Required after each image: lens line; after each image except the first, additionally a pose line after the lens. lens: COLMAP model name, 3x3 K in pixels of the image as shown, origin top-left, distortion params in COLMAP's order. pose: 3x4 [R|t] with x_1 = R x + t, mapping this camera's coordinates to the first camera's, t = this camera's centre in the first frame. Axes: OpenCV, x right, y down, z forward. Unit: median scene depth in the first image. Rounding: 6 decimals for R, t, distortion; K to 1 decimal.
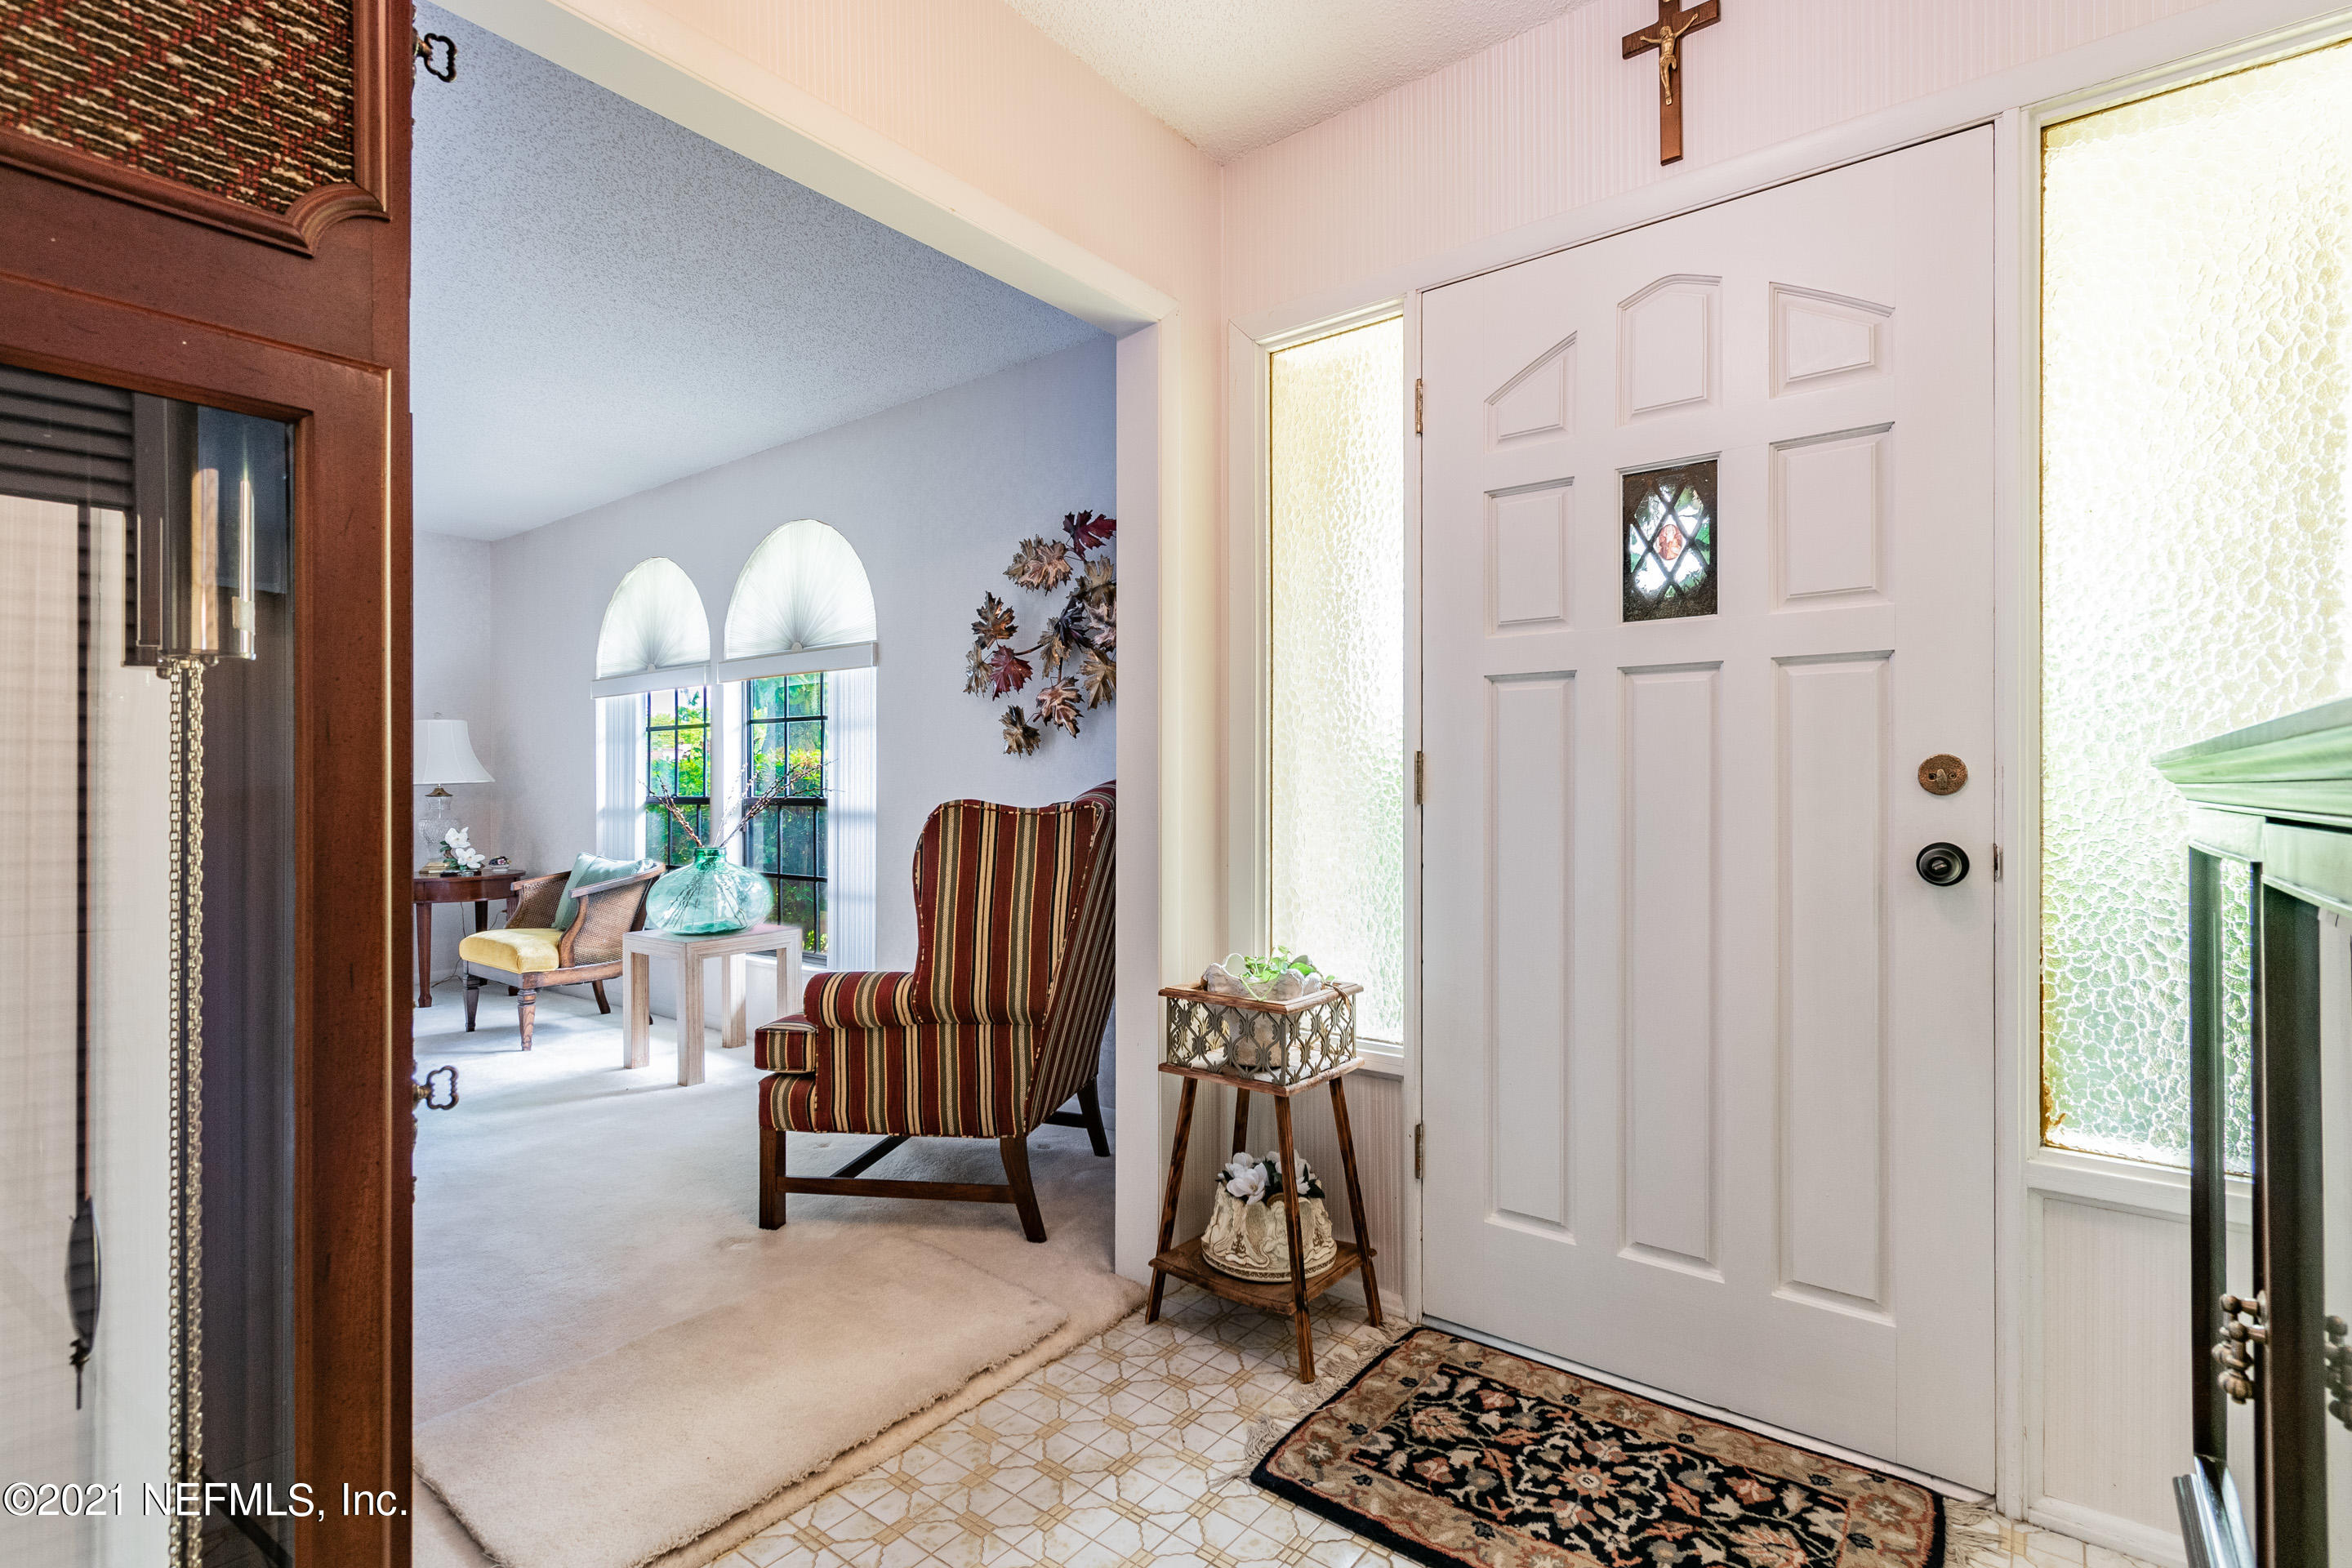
lens RADIAL K [[1065.6, 0, 1179.2], [0, 1065.6, 790.1], [0, 0, 1]] dist [0.008662, -0.004703]
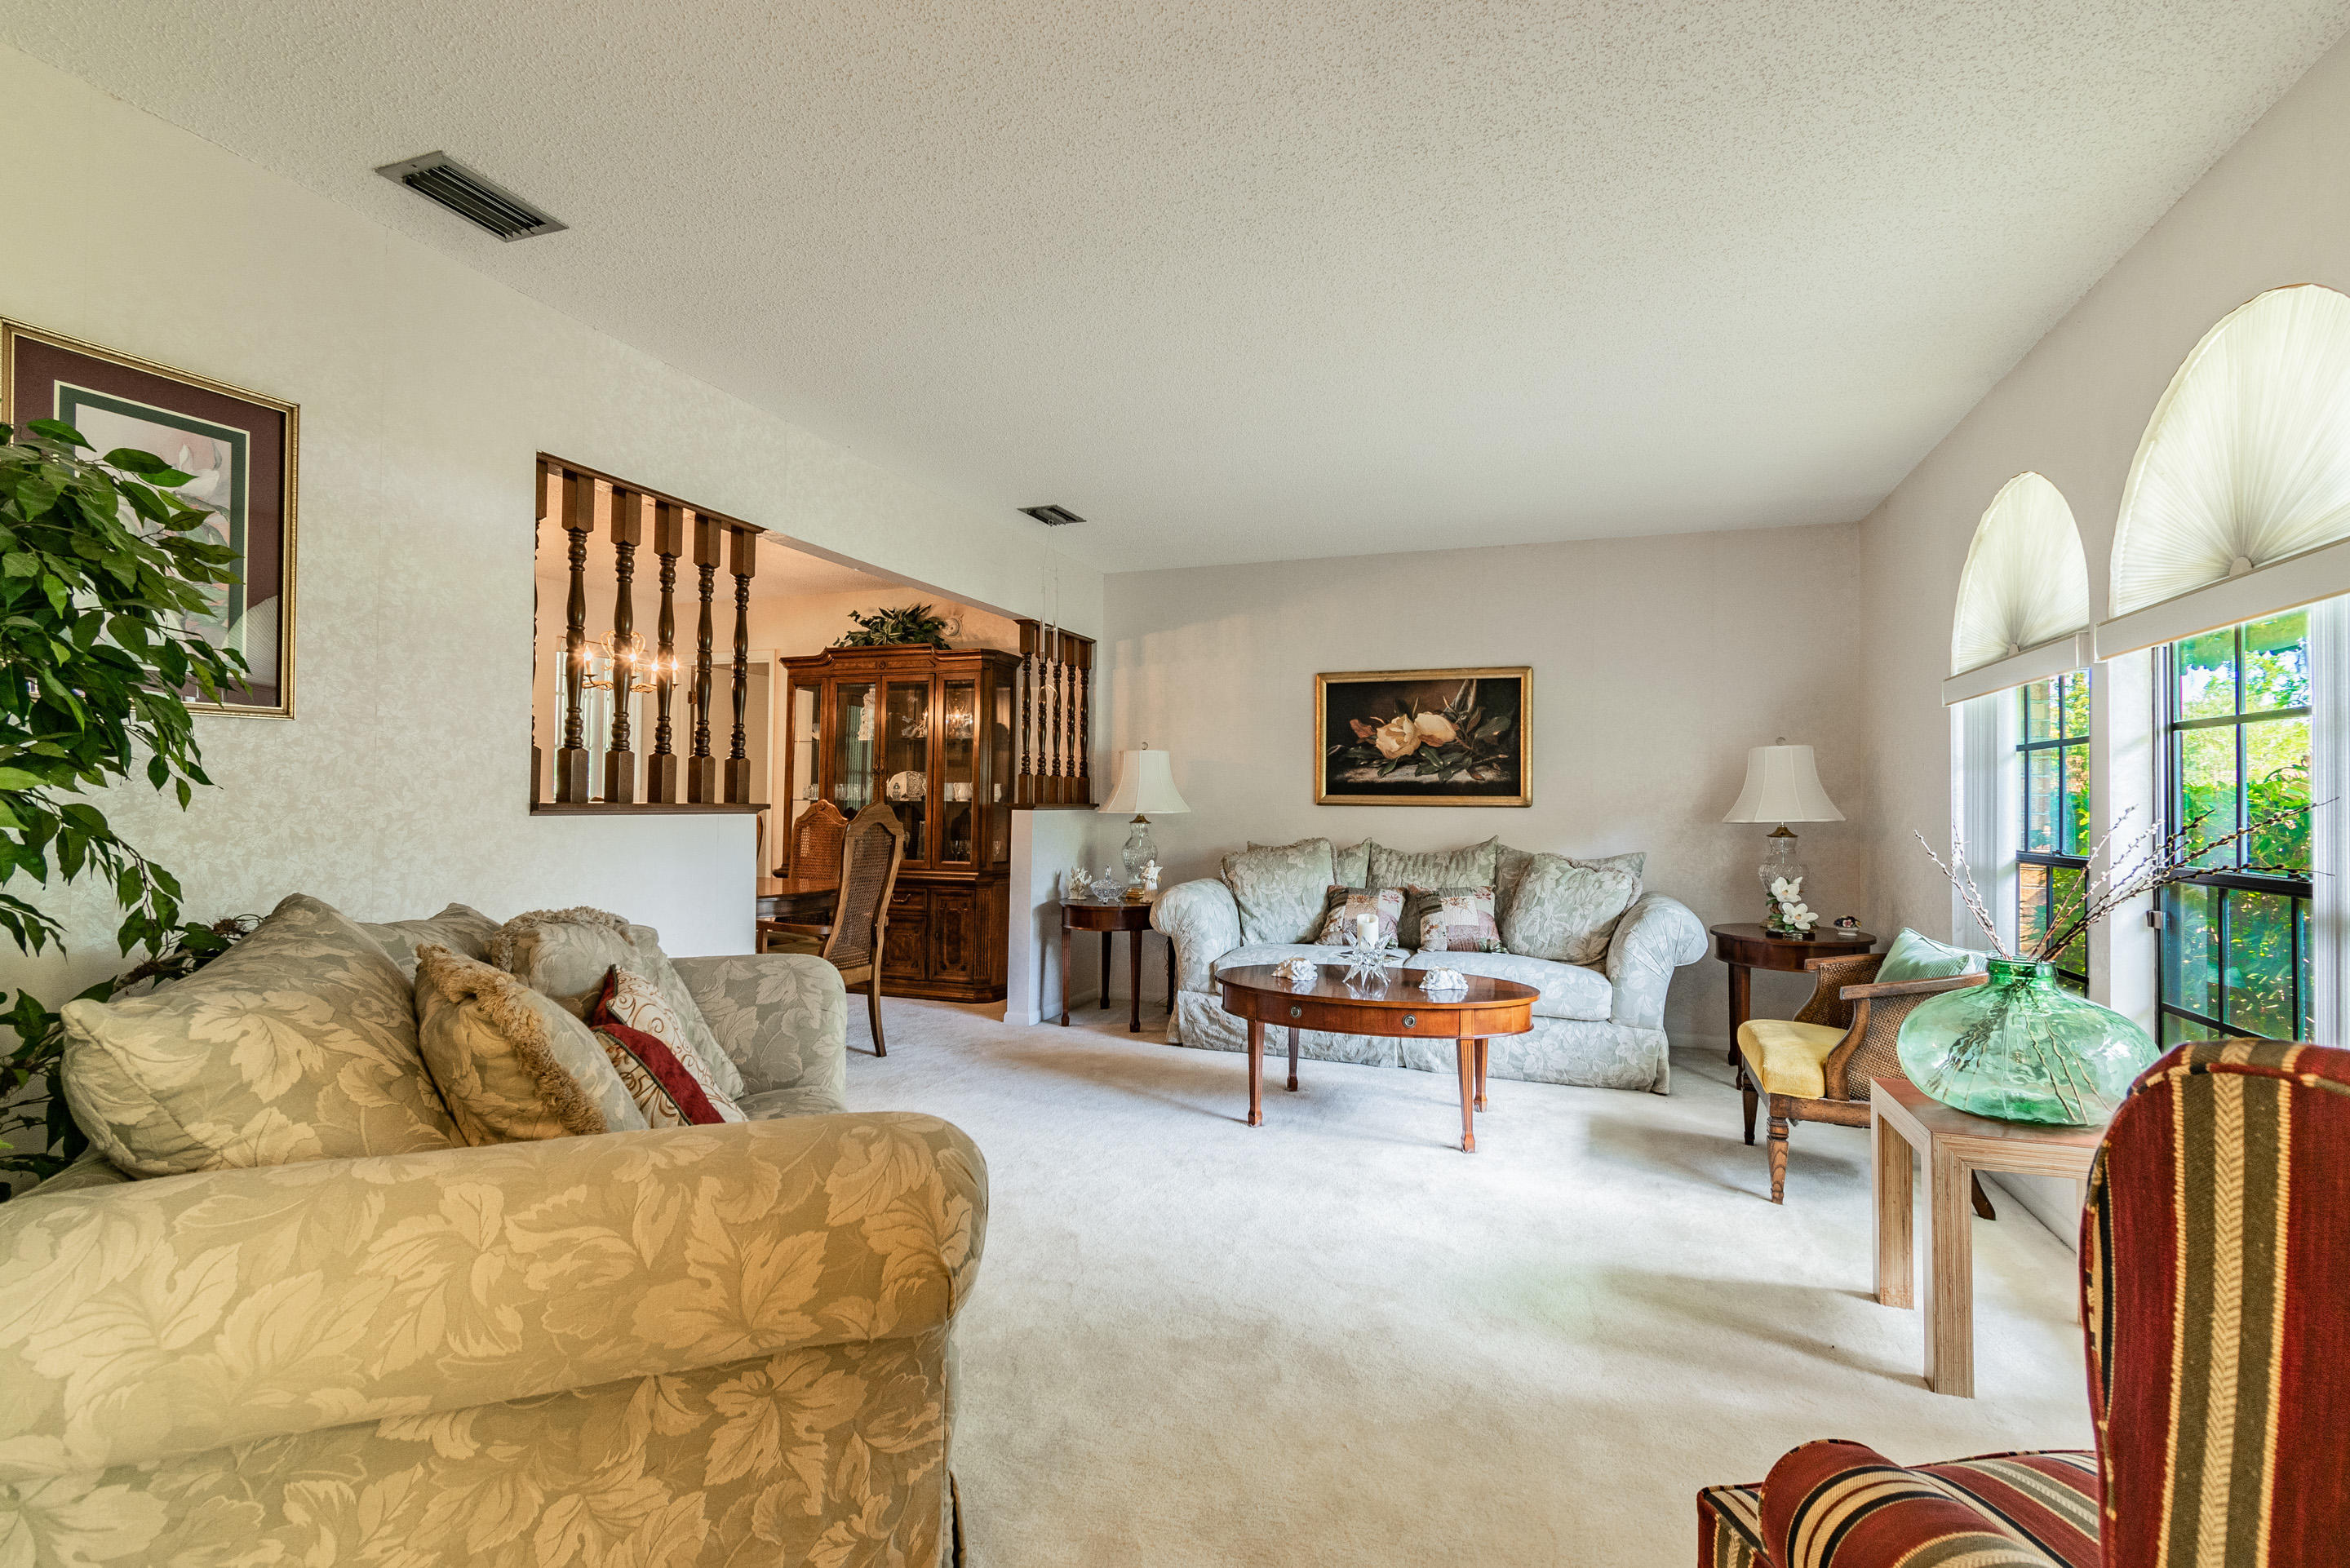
lens RADIAL K [[1064.6, 0, 1178.2], [0, 1064.6, 790.1], [0, 0, 1]] dist [0.008662, -0.004703]
pose [[0.287024, -0.009260, -0.957878, -0.026893], [-0.008310, 0.999892, -0.012156, -0.019678], [0.957887, 0.011449, 0.286916, 0.347880]]
